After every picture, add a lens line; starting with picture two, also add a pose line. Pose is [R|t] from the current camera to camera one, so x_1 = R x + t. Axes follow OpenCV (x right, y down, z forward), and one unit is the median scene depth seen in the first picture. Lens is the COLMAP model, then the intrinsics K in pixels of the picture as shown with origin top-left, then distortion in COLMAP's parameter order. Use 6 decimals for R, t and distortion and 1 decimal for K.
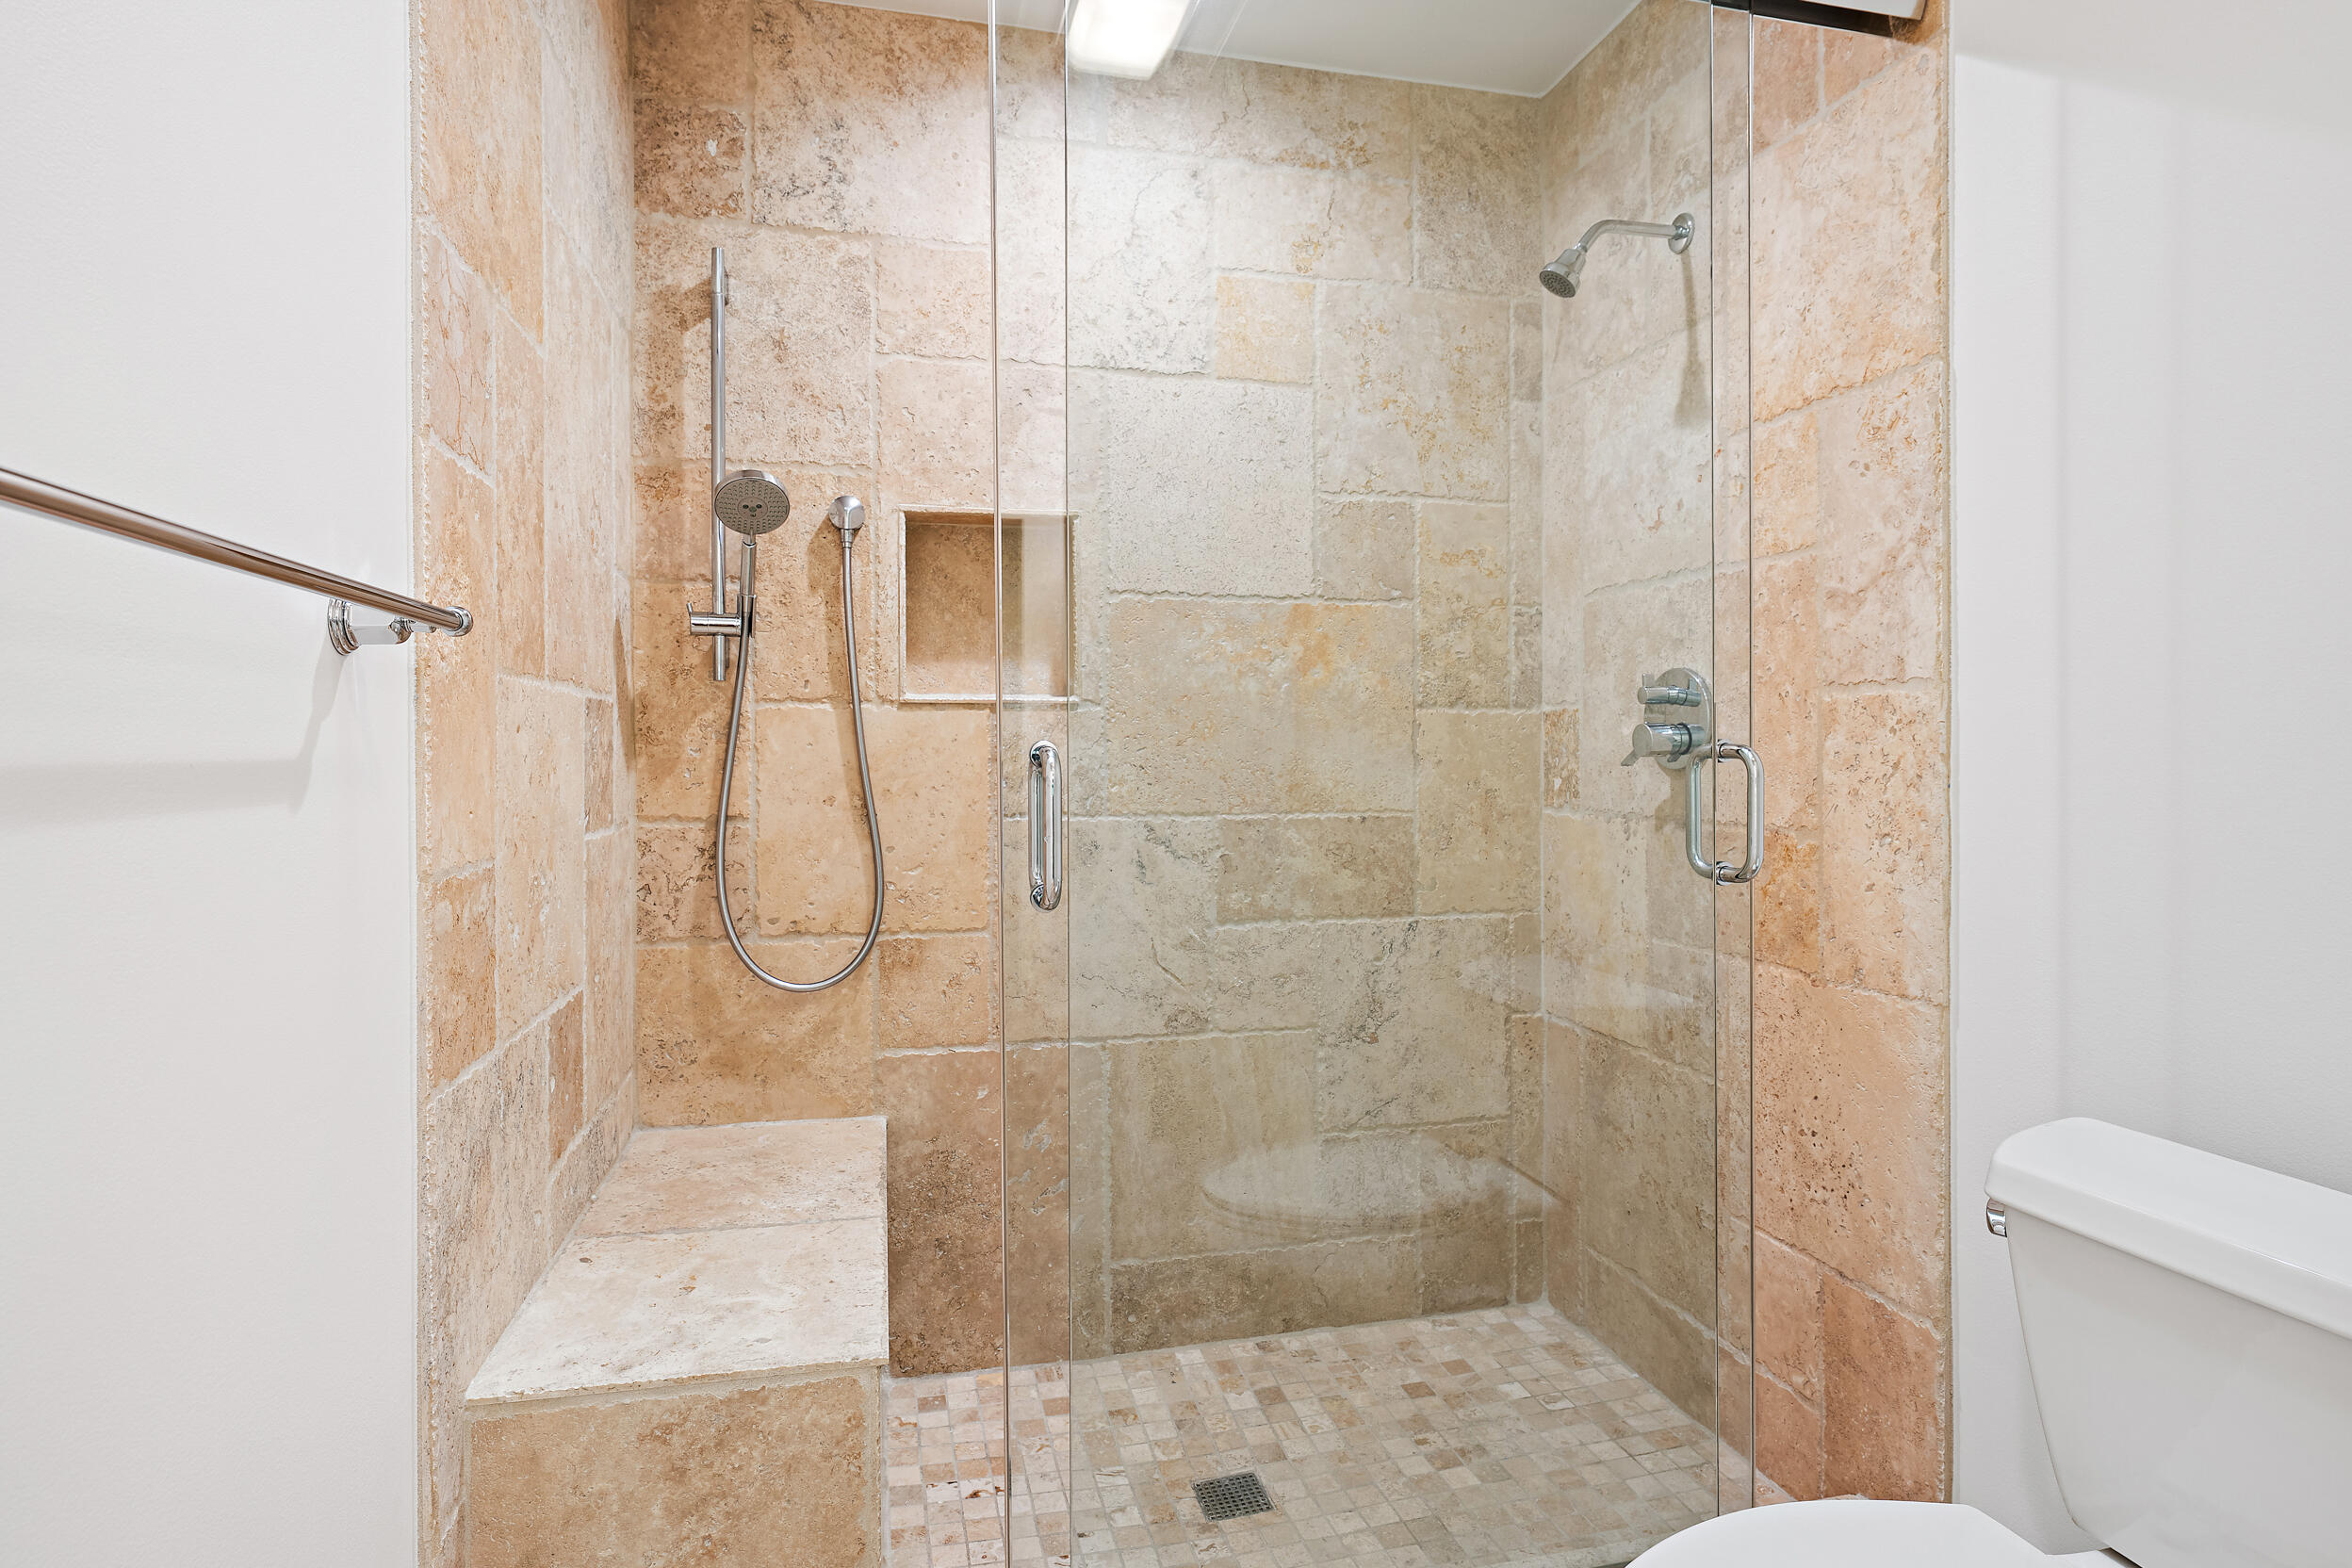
lens RADIAL K [[1225.8, 0, 1173.1], [0, 1225.8, 775.1], [0, 0, 1]] dist [0.001307, 0.000176]
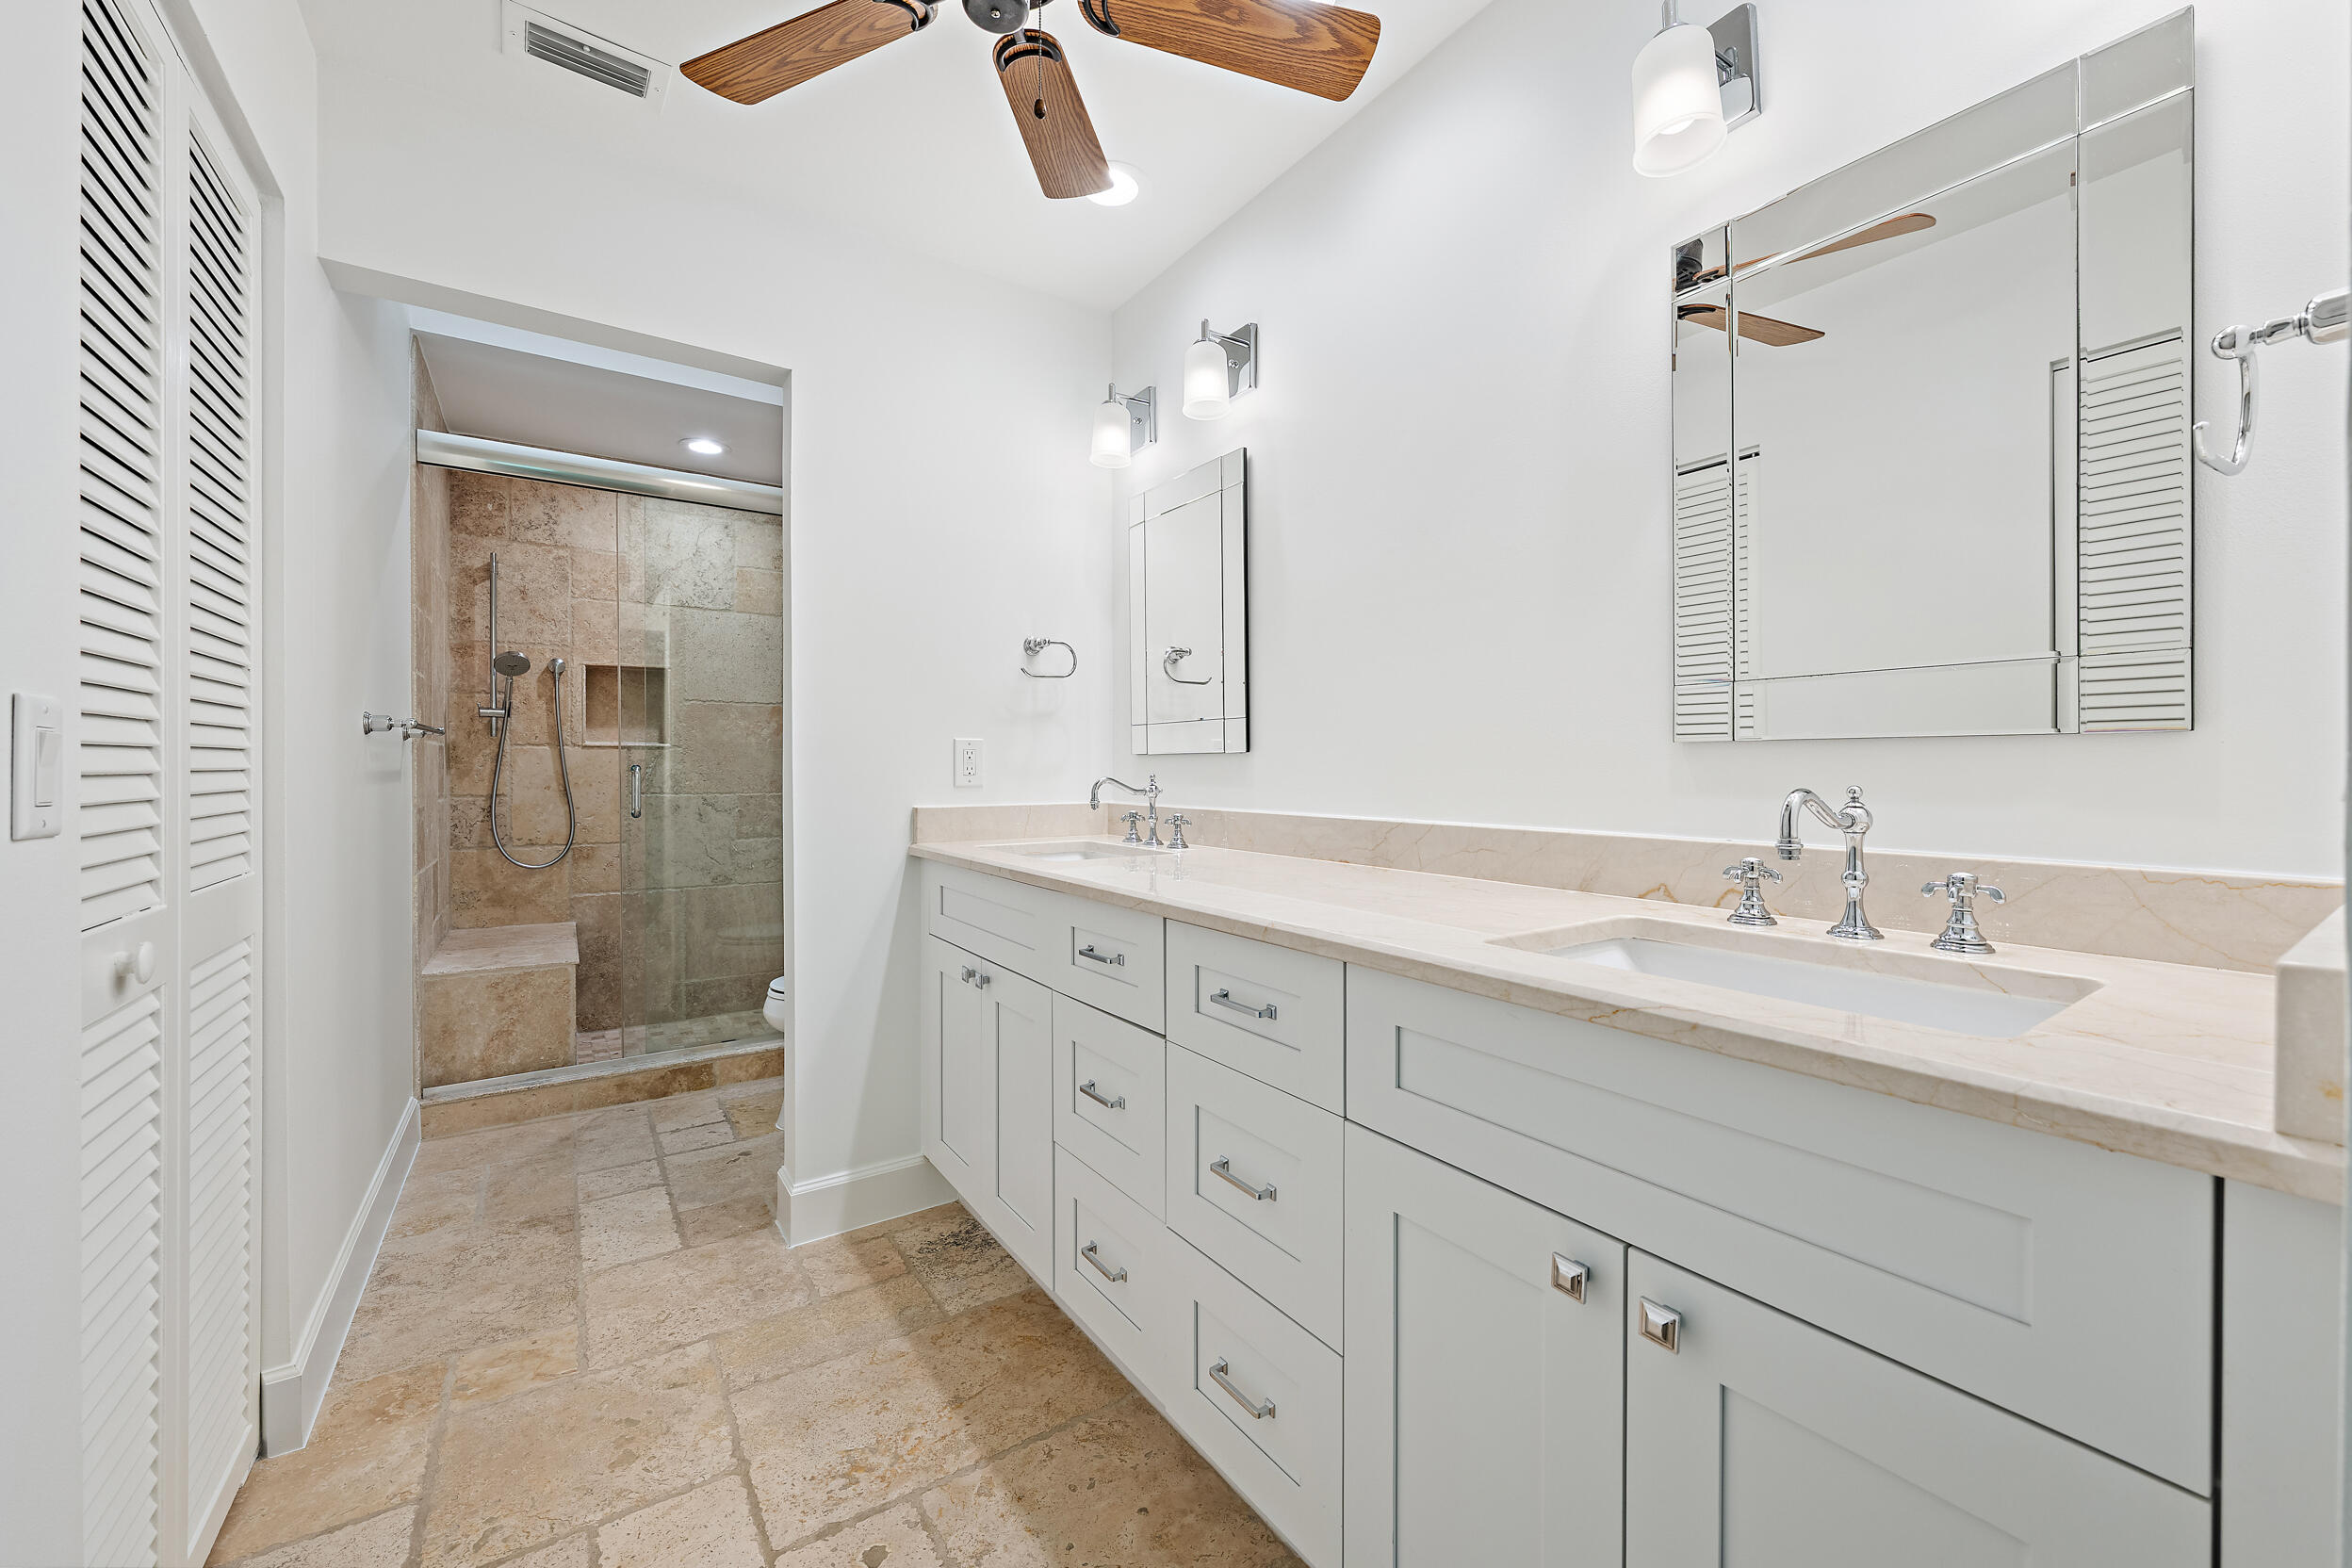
lens RADIAL K [[916.4, 0, 1182.0], [0, 916.4, 774.8], [0, 0, 1]] dist [-0.002787, -0.000118]
pose [[0.935154, 0.000634, 0.354241, 0.234438], [0.001390, 0.999984, -0.005460, 0.007563], [-0.354239, 0.005598, 0.935138, -1.068492]]
